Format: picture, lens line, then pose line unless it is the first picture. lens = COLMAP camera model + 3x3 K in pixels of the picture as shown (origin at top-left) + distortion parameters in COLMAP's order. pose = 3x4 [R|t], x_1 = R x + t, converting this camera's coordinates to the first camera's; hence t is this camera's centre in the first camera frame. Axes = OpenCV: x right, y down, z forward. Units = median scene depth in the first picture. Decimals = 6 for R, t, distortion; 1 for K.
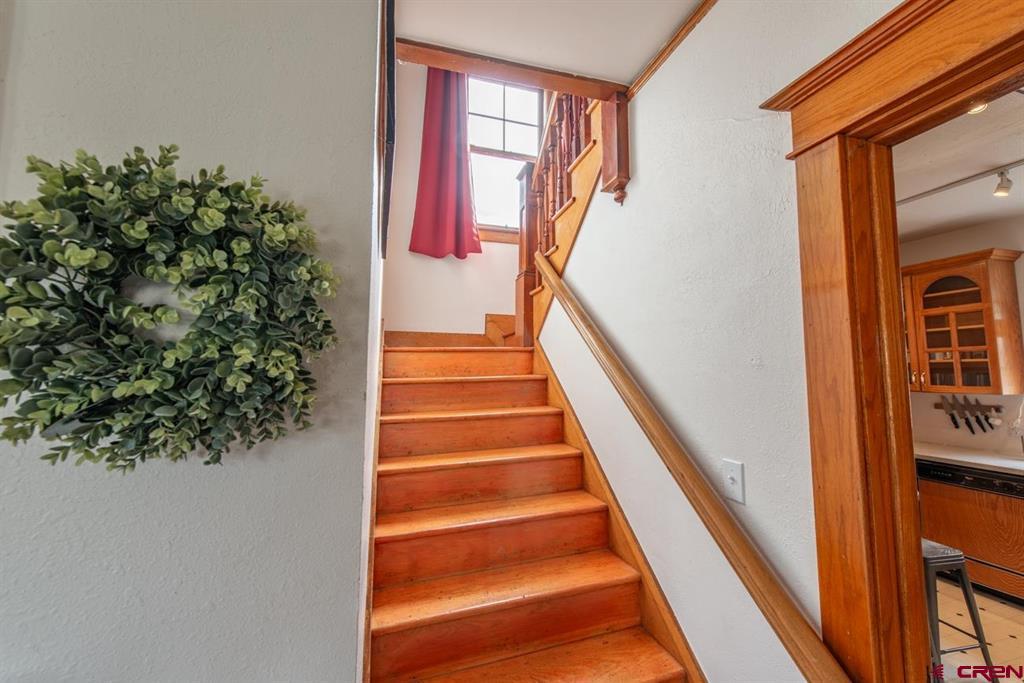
lens RADIAL K [[398.9, 0, 512.0], [0, 398.9, 341.5], [0, 0, 1]] dist [0.012679, -0.003754]
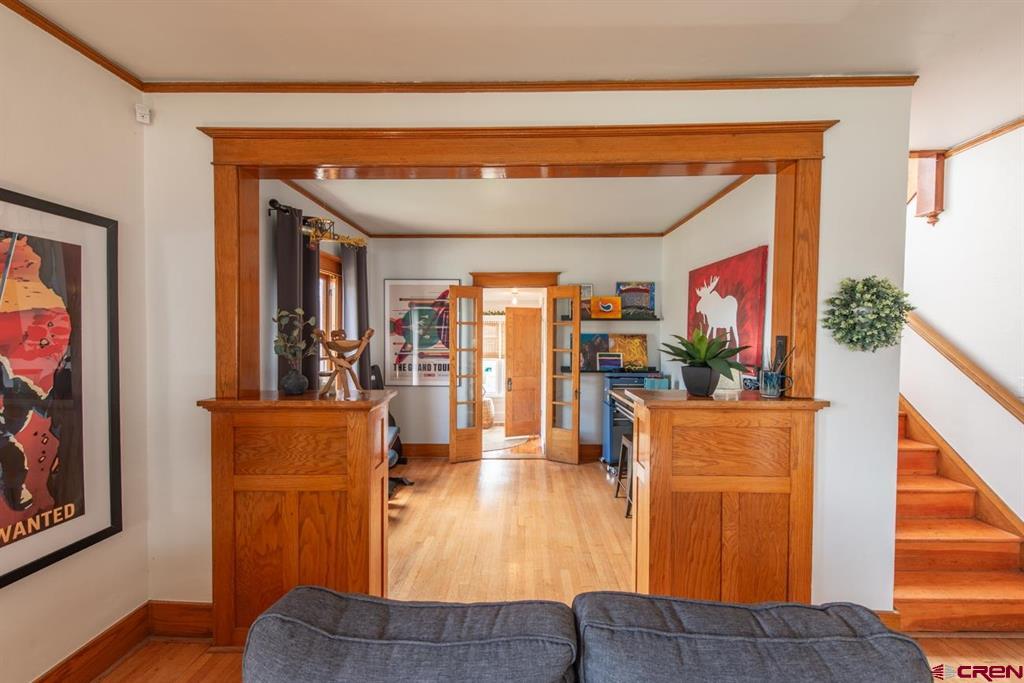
lens RADIAL K [[398.9, 0, 512.0], [0, 398.9, 341.5], [0, 0, 1]] dist [0.012679, -0.003754]
pose [[0.947734, 0.016650, -0.318627, -0.633756], [0.014588, 0.995332, 0.095401, -0.053465], [0.318728, -0.095063, 0.943067, -0.860165]]
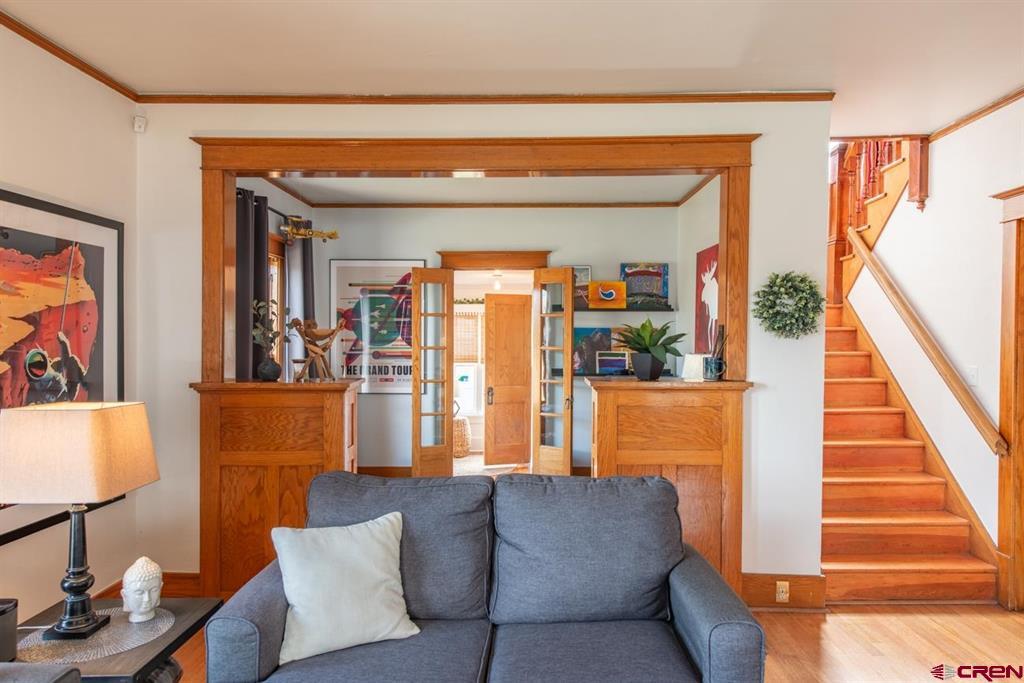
lens RADIAL K [[674.1, 0, 512.8], [0, 674.1, 339.6], [0, 0, 1]] dist [0.010967, 0.000581]
pose [[0.948274, 0.012655, -0.317200, -0.299211], [0.014846, 0.996344, 0.084133, -0.082560], [0.317105, -0.084491, 0.944619, -1.556683]]
